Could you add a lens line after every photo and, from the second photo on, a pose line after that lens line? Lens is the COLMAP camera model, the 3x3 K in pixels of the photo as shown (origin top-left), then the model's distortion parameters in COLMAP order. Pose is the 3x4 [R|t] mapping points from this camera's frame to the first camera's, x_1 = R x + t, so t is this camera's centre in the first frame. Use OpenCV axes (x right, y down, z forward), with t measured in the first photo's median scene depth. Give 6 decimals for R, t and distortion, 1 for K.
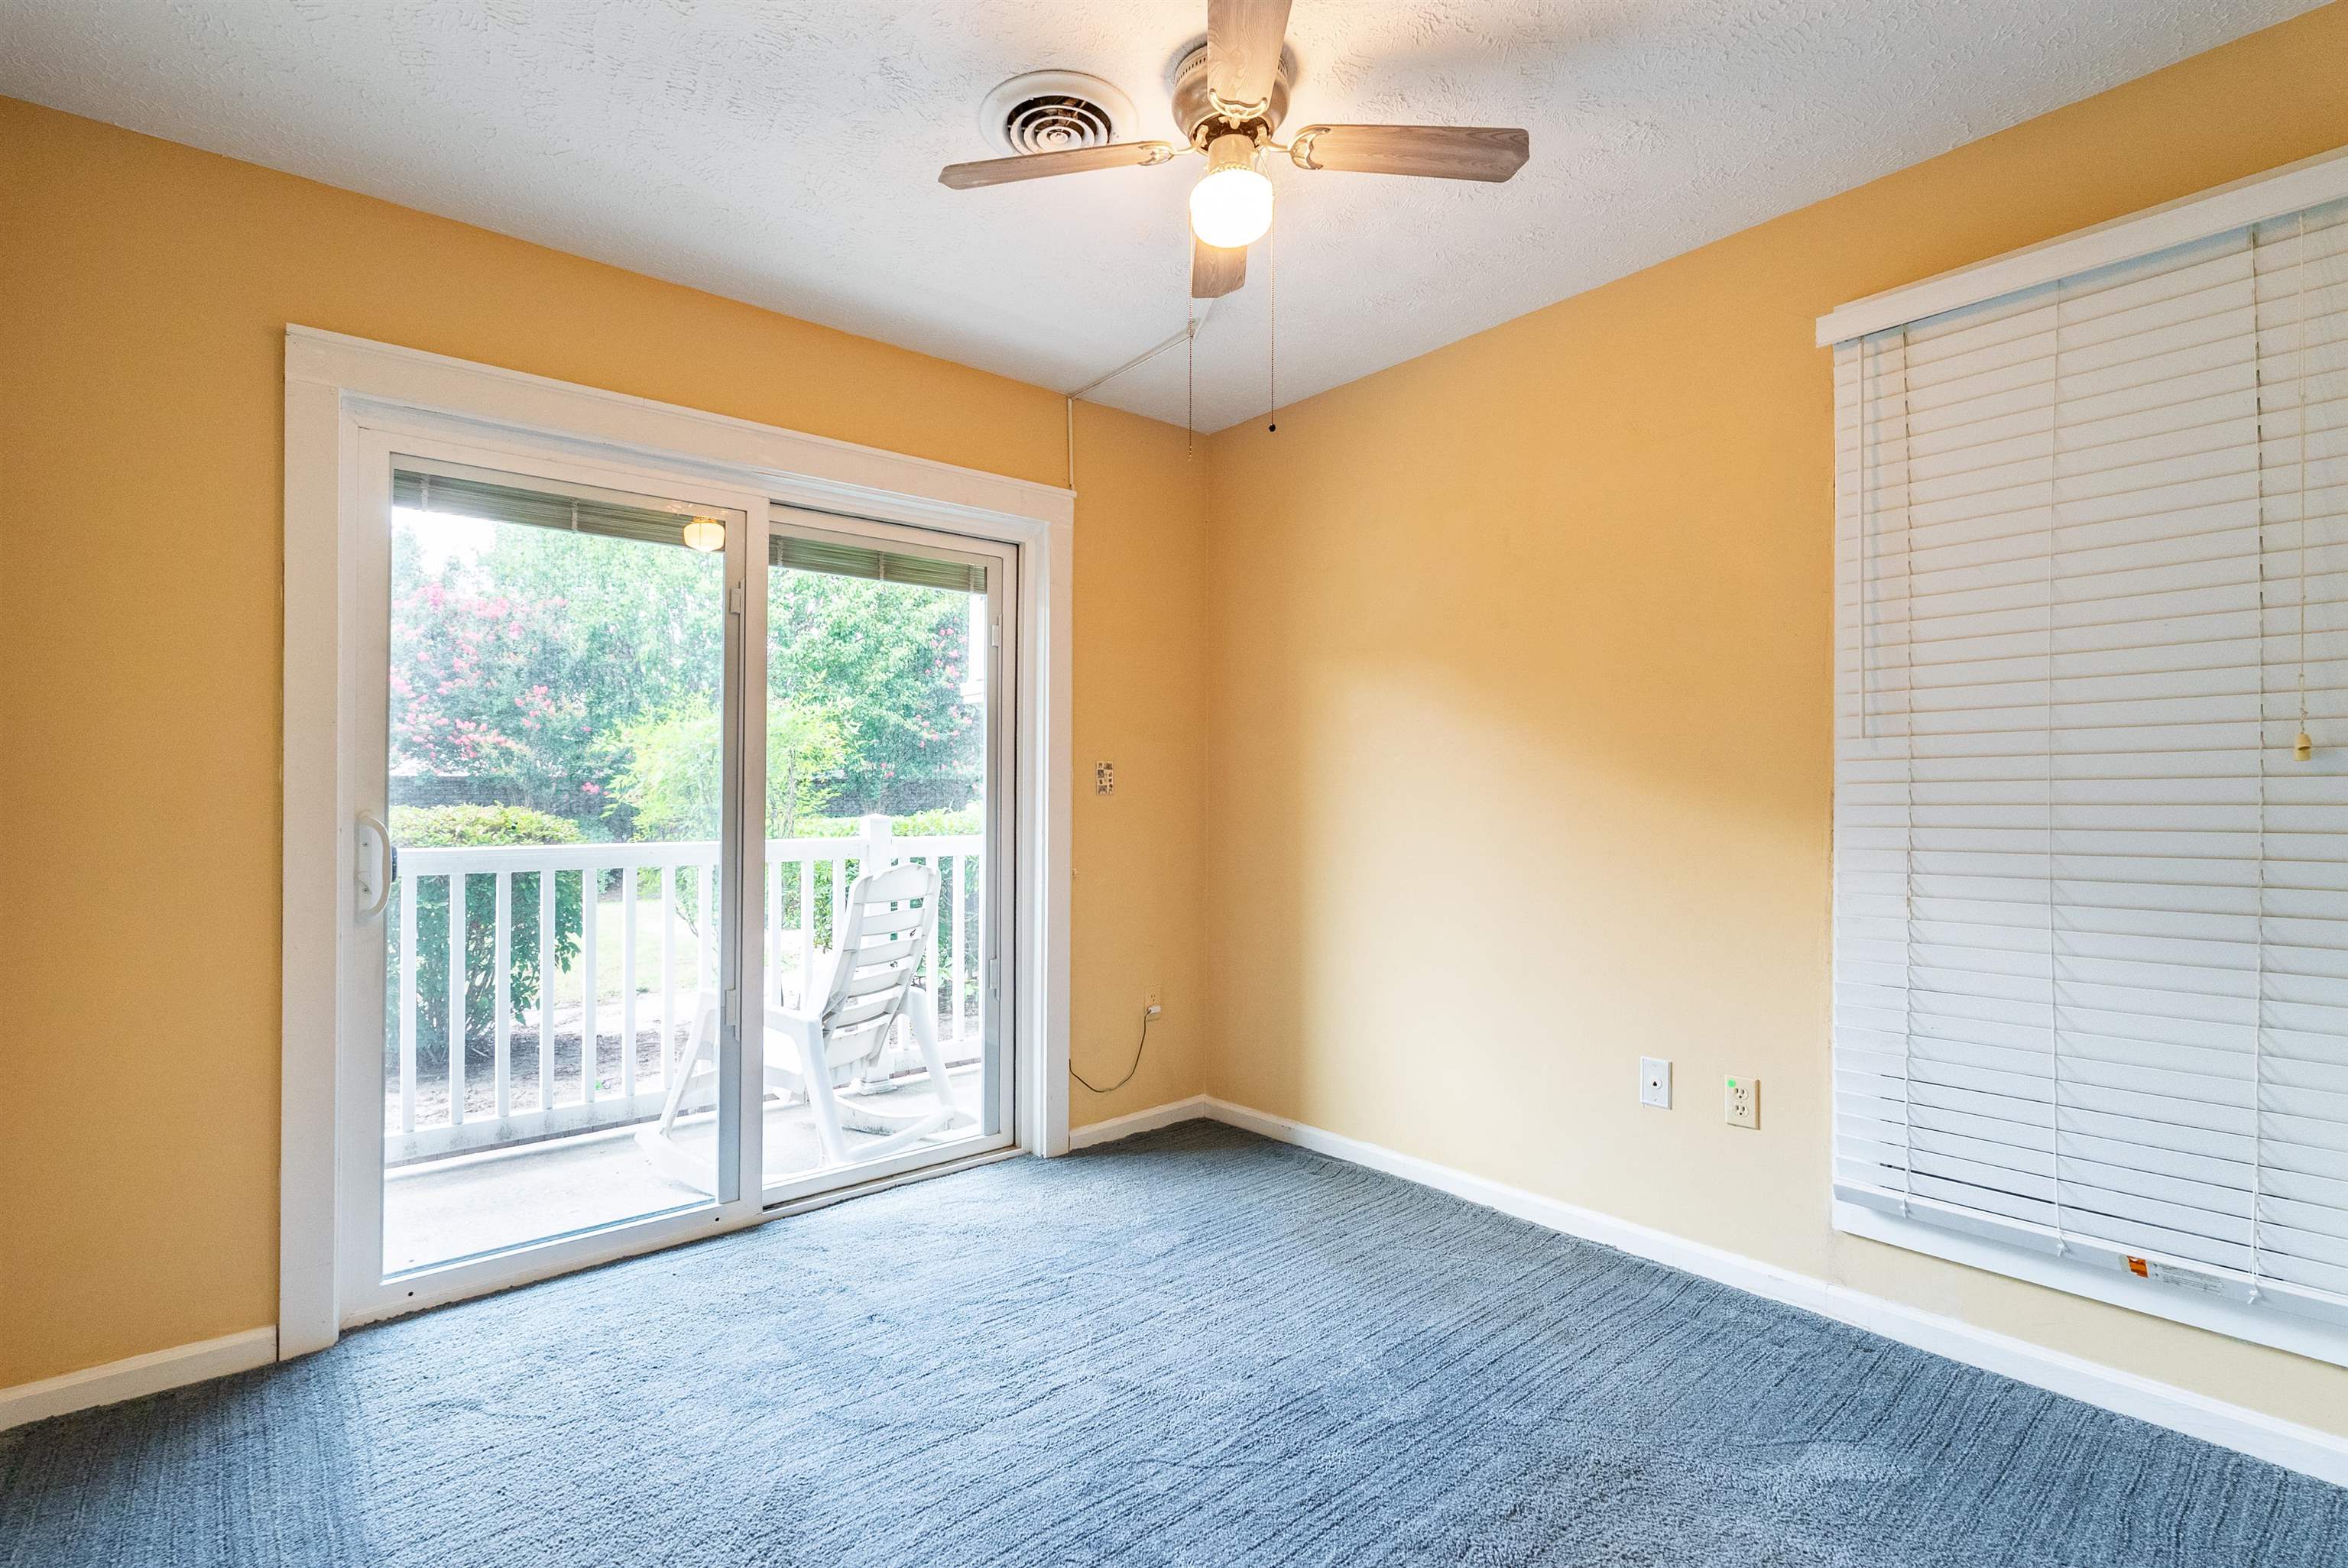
lens RADIAL K [[1065.3, 0, 1174.0], [0, 1065.3, 784.0], [0, 0, 1]] dist [-0.003453, -0.000611]
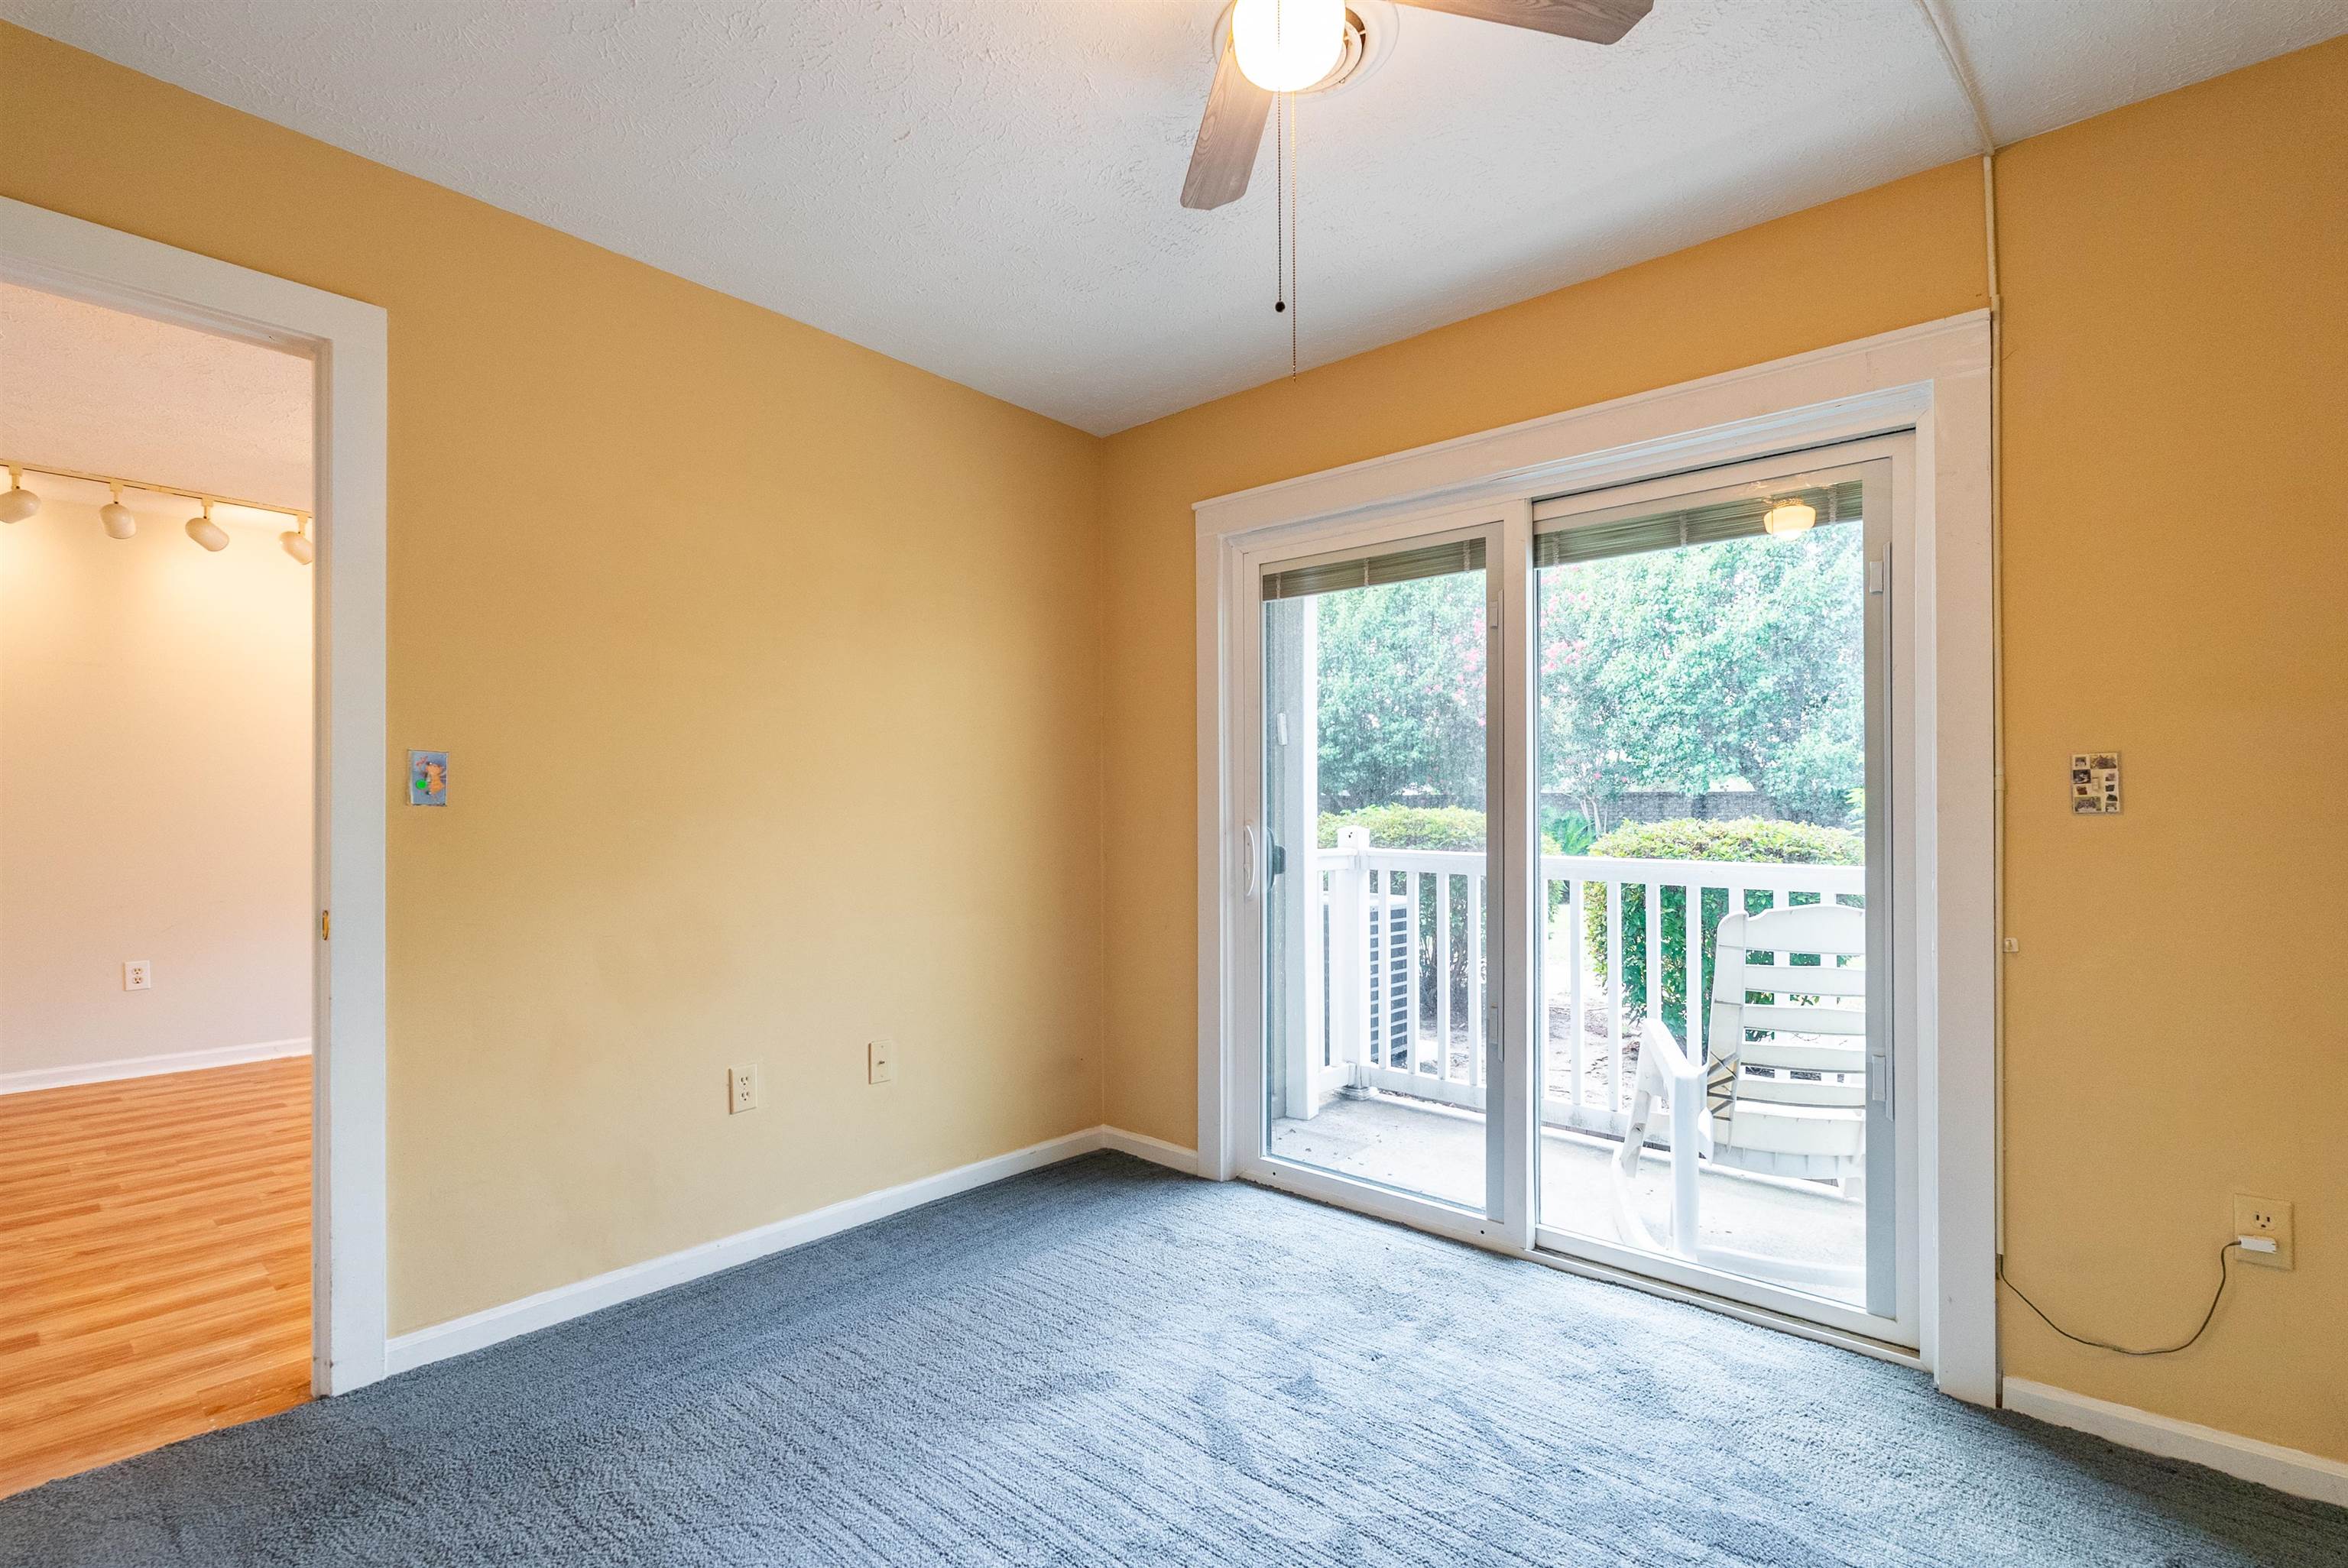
lens RADIAL K [[1092.5, 0, 1166.3], [0, 1092.5, 800.2], [0, 0, 1]] dist [-0.011324, 0.000083]
pose [[0.133922, -0.005300, -0.990978, 0.612243], [0.006056, 0.999971, -0.004530, 0.003479], [0.990973, -0.005395, 0.133950, 0.626065]]
